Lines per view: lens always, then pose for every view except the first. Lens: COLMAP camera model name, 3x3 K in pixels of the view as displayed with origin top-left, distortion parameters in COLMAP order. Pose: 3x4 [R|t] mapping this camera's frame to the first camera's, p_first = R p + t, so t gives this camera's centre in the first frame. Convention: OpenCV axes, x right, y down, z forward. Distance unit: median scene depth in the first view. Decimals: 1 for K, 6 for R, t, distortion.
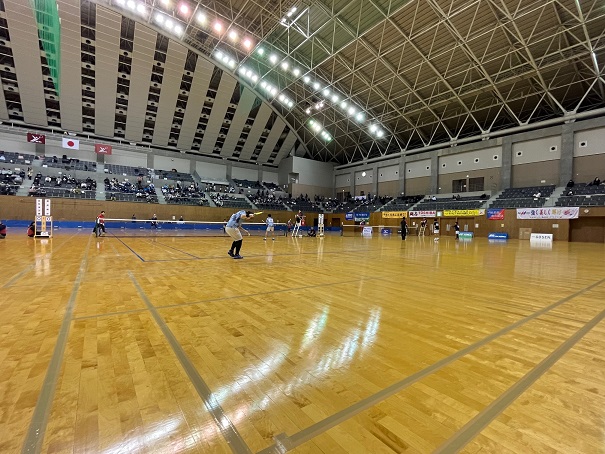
lens RADIAL K [[288.1, 0, 302.5], [0, 288.1, 227.0], [0, 0, 1]] dist [0.000744, -0.000226]
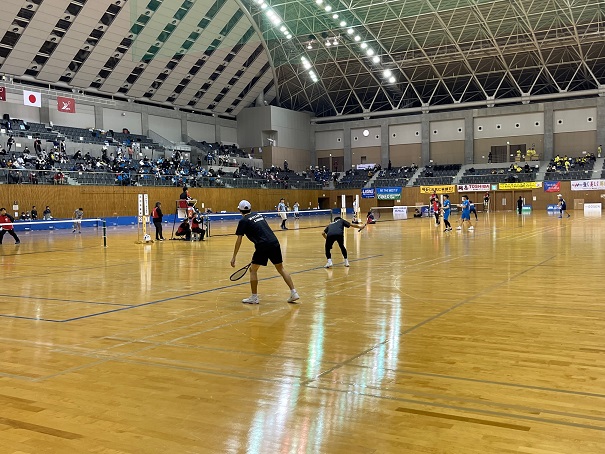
lens RADIAL K [[646.9, 0, 302.5], [0, 646.9, 227.0], [0, 0, 1]] dist [0.017489, -0.000758]
pose [[0.912315, -0.059909, 0.405082, -0.750500], [0.048927, 0.998101, 0.037422, -0.021976], [-0.406555, -0.014321, 0.913514, -0.511712]]
